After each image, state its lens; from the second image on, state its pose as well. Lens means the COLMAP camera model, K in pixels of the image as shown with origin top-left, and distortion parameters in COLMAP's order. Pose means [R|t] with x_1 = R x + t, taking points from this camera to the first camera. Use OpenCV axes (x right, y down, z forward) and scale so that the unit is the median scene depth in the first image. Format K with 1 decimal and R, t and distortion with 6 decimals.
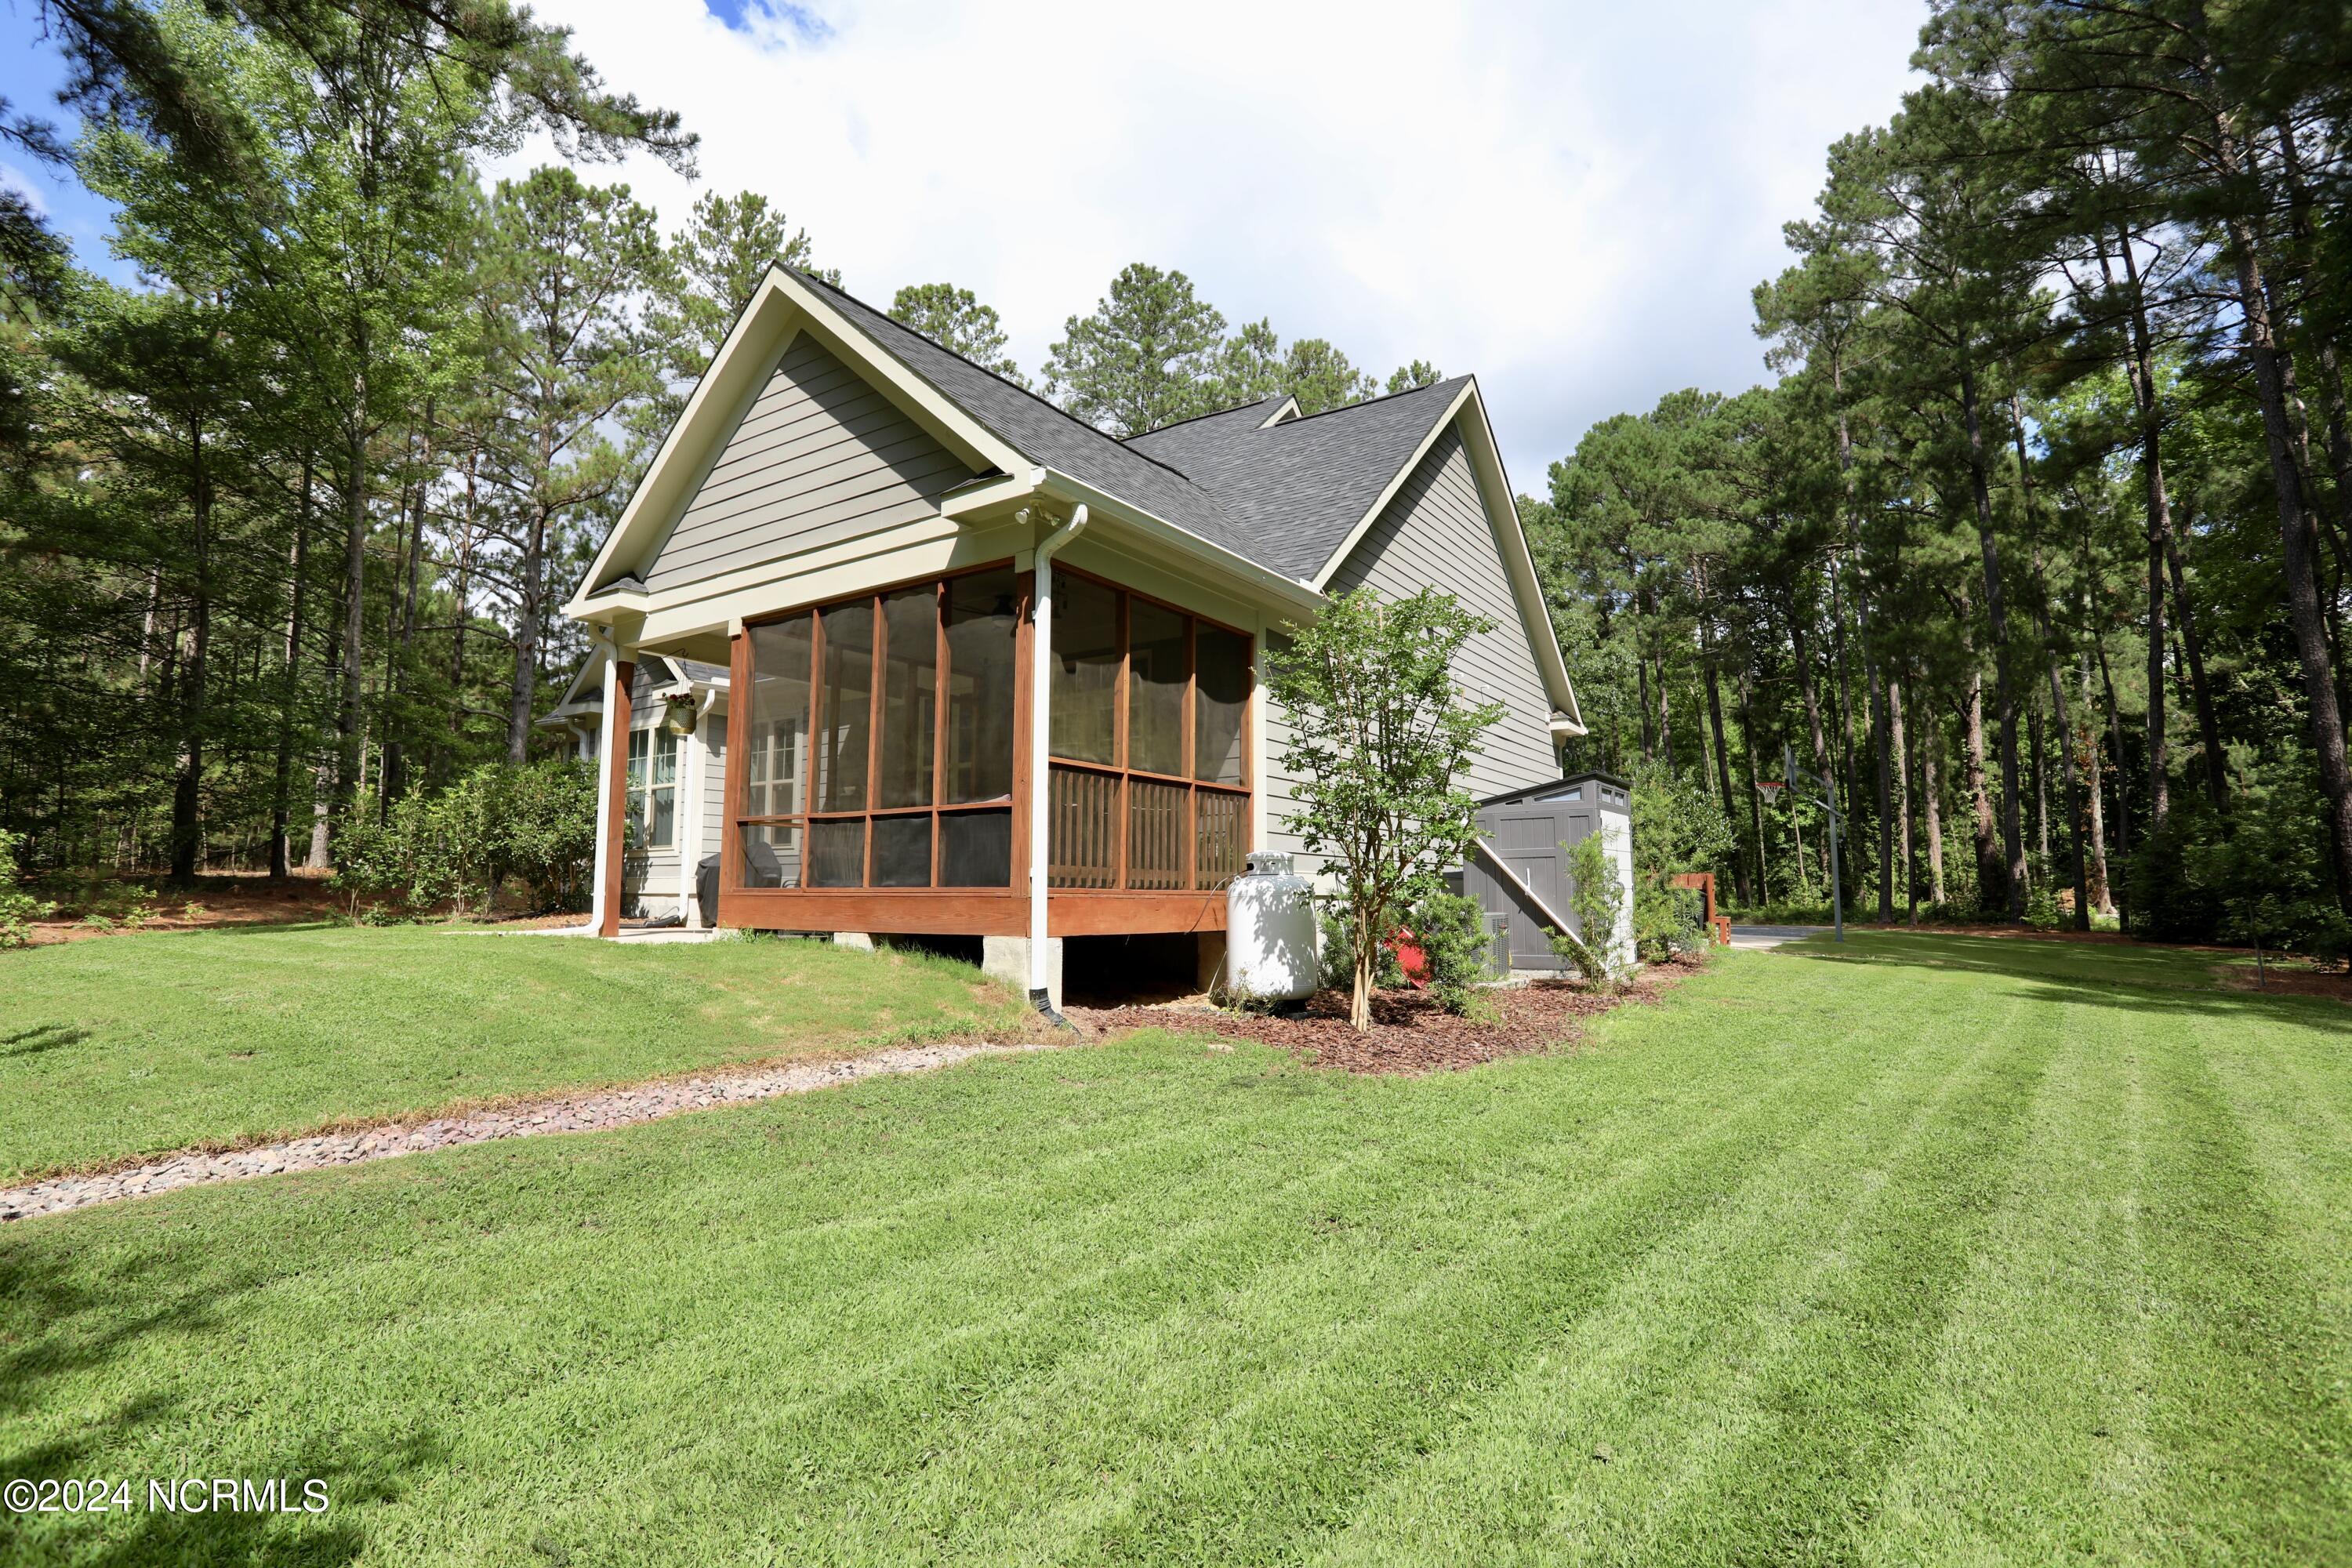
lens RADIAL K [[1139.2, 0, 1167.1], [0, 1139.2, 774.6], [0, 0, 1]] dist [-0.066902, 0.026075]
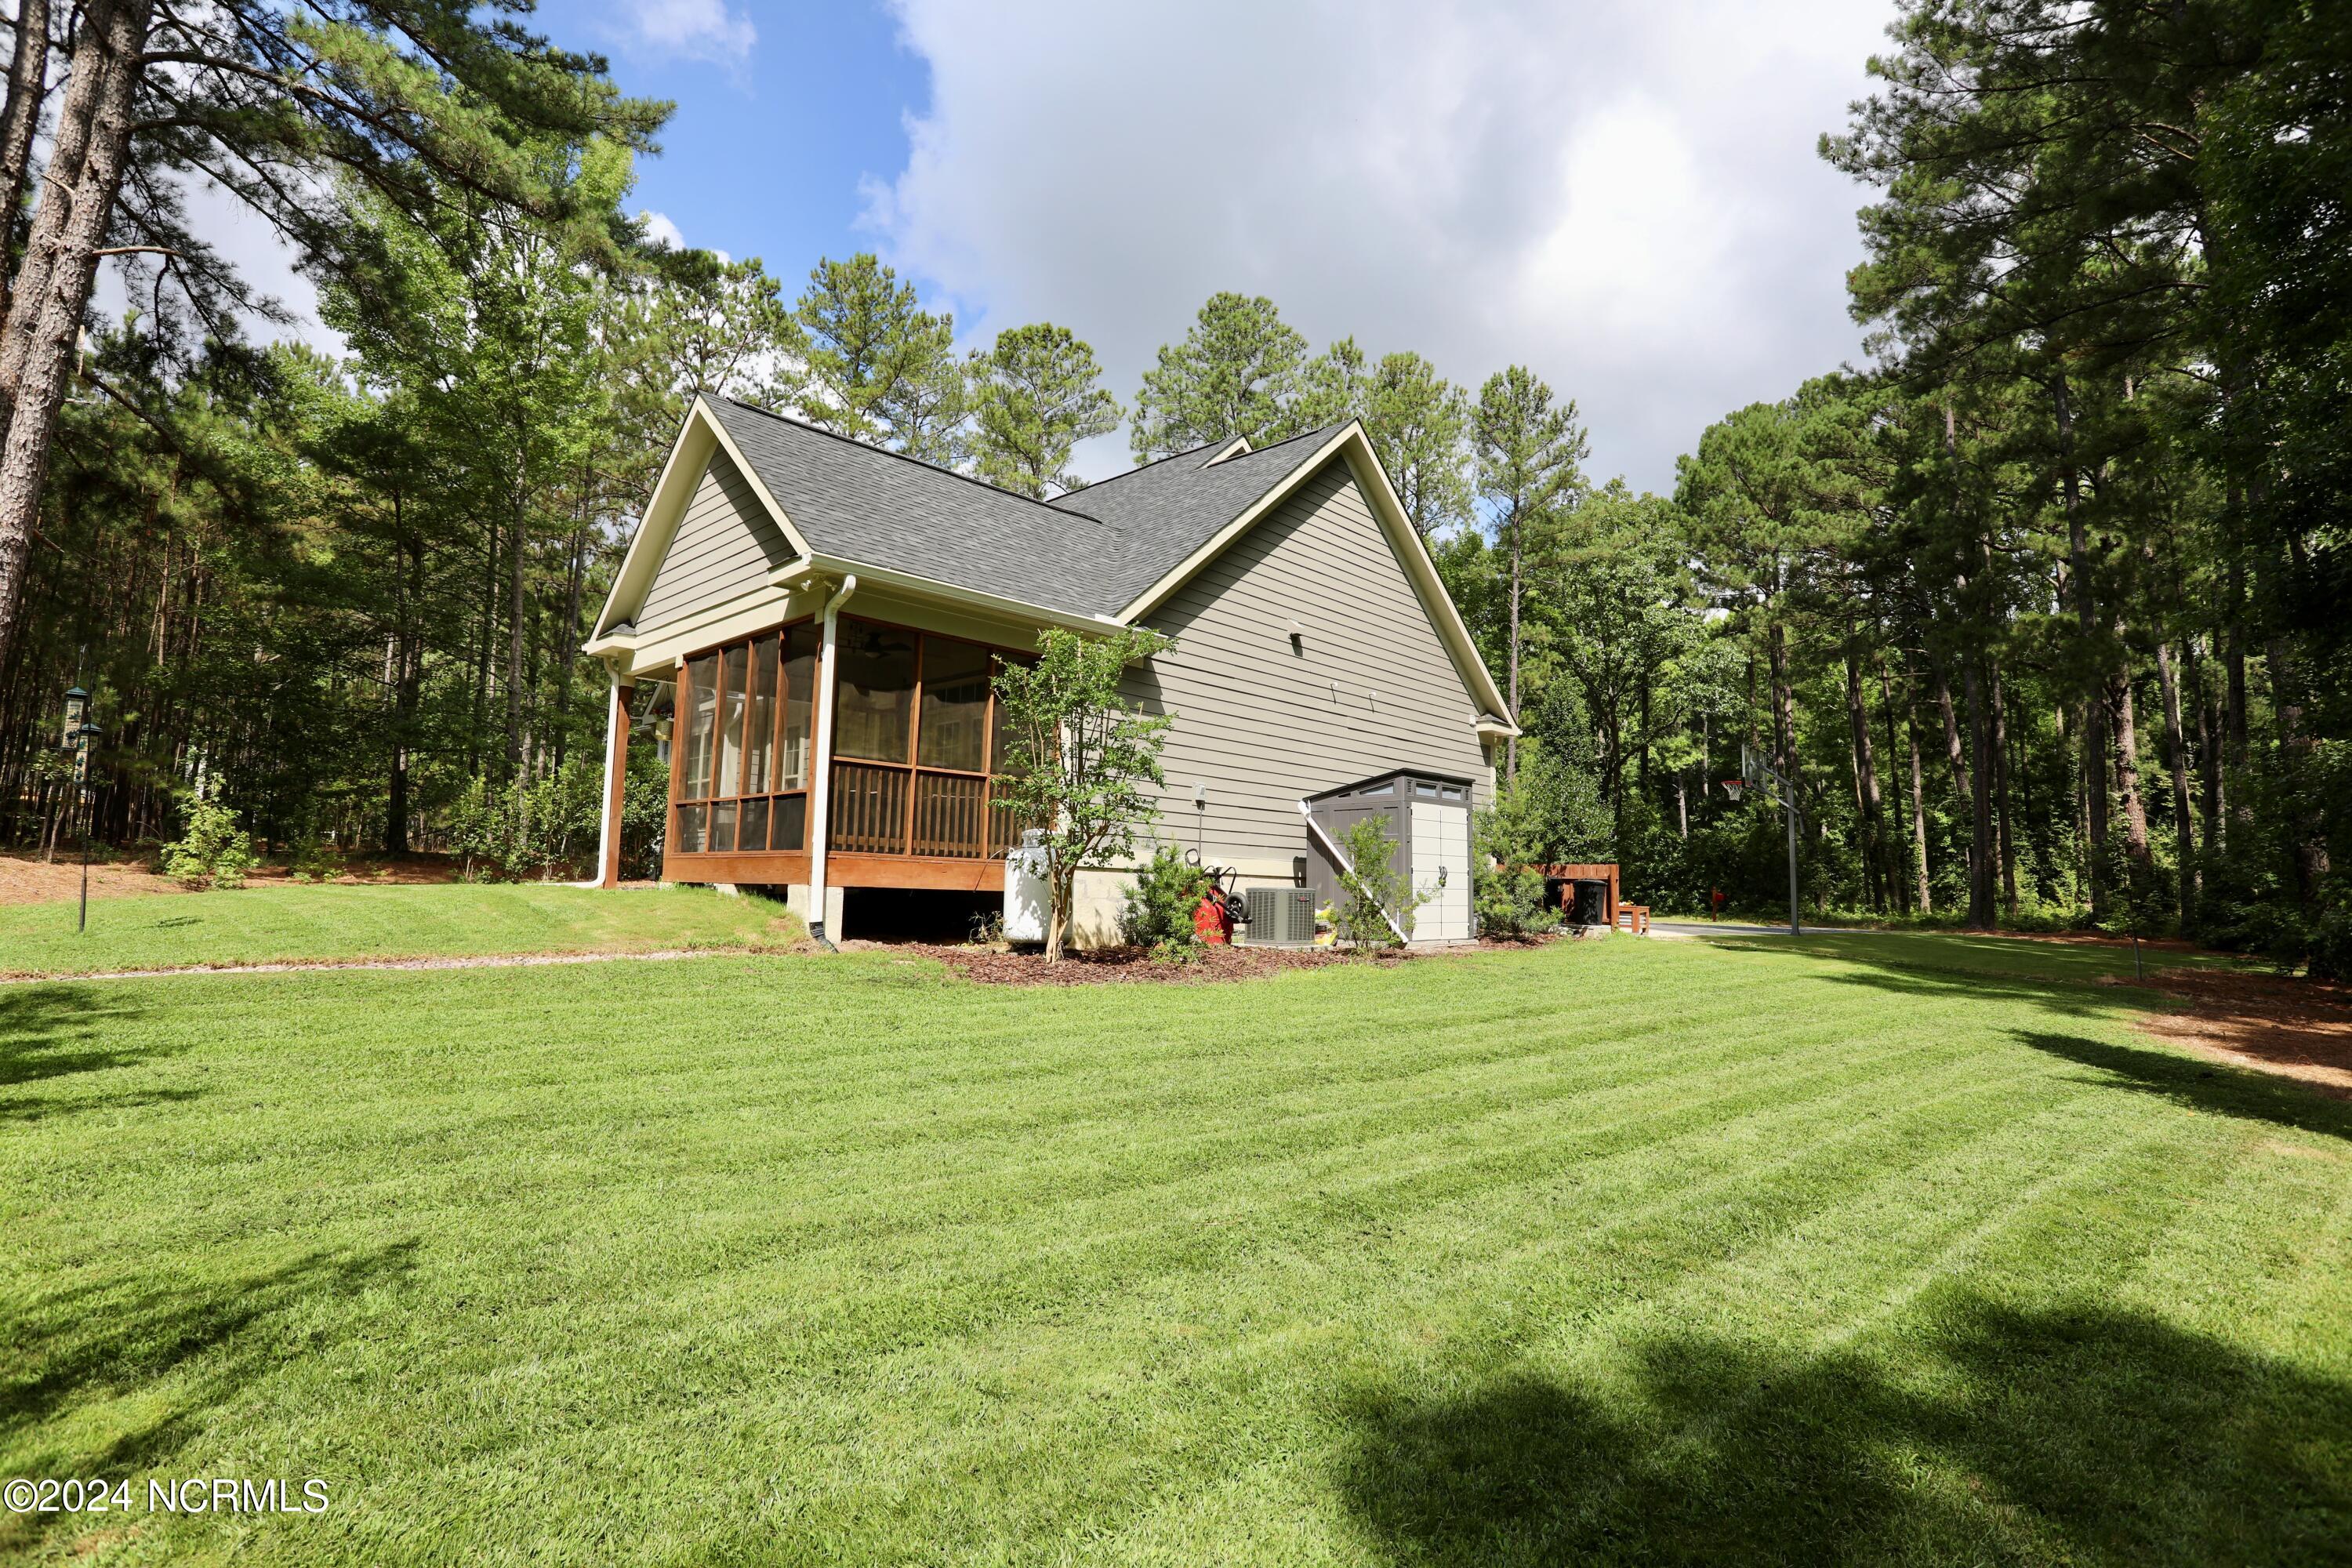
lens RADIAL K [[1139.2, 0, 1168.1], [0, 1139.2, 777.1], [0, 0, 1]] dist [-0.066902, 0.026075]
pose [[0.985183, 0.001990, -0.171494, 0.268833], [-0.001573, 0.999995, 0.002568, 0.002533], [0.171498, -0.002260, 0.985182, -0.146514]]
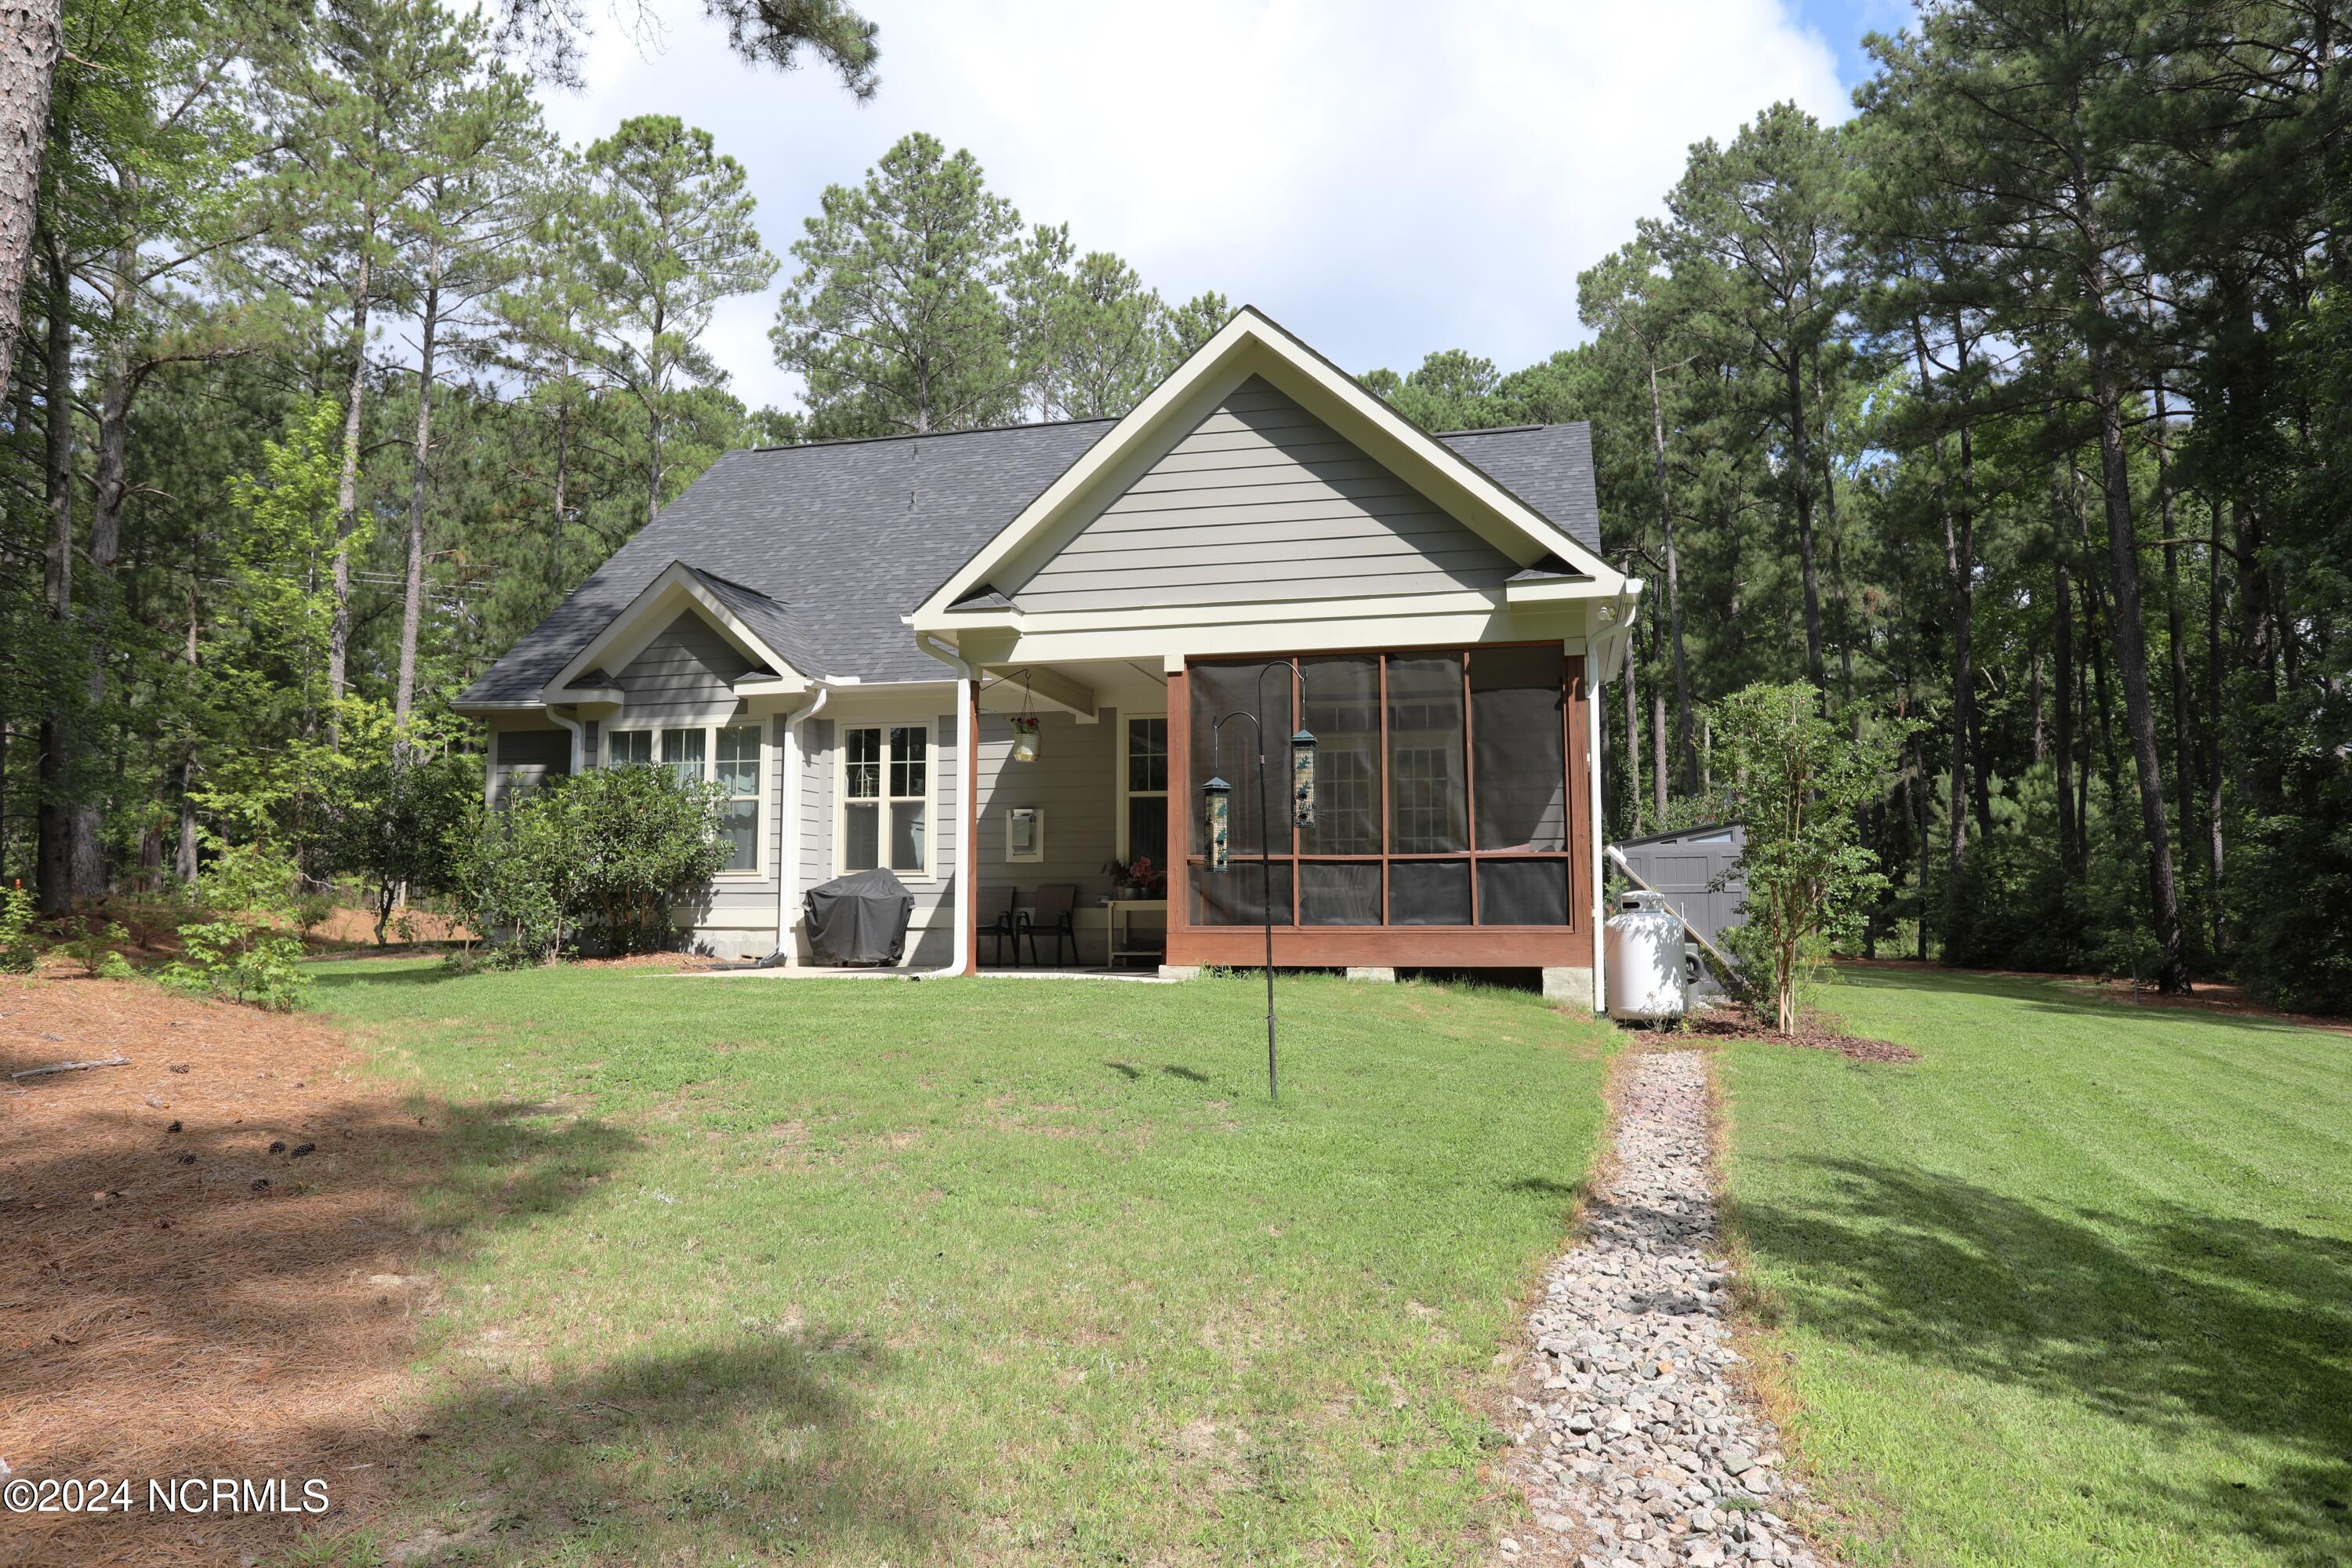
lens RADIAL K [[1492.1, 0, 1168.5], [0, 1492.1, 775.3], [0, 0, 1]] dist [-0.042085, 0.009818]
pose [[0.939644, 0.031827, 0.340669, -0.521471], [-0.036035, 0.999332, 0.006028, -0.025210], [-0.340250, -0.017940, 0.940164, -0.148386]]
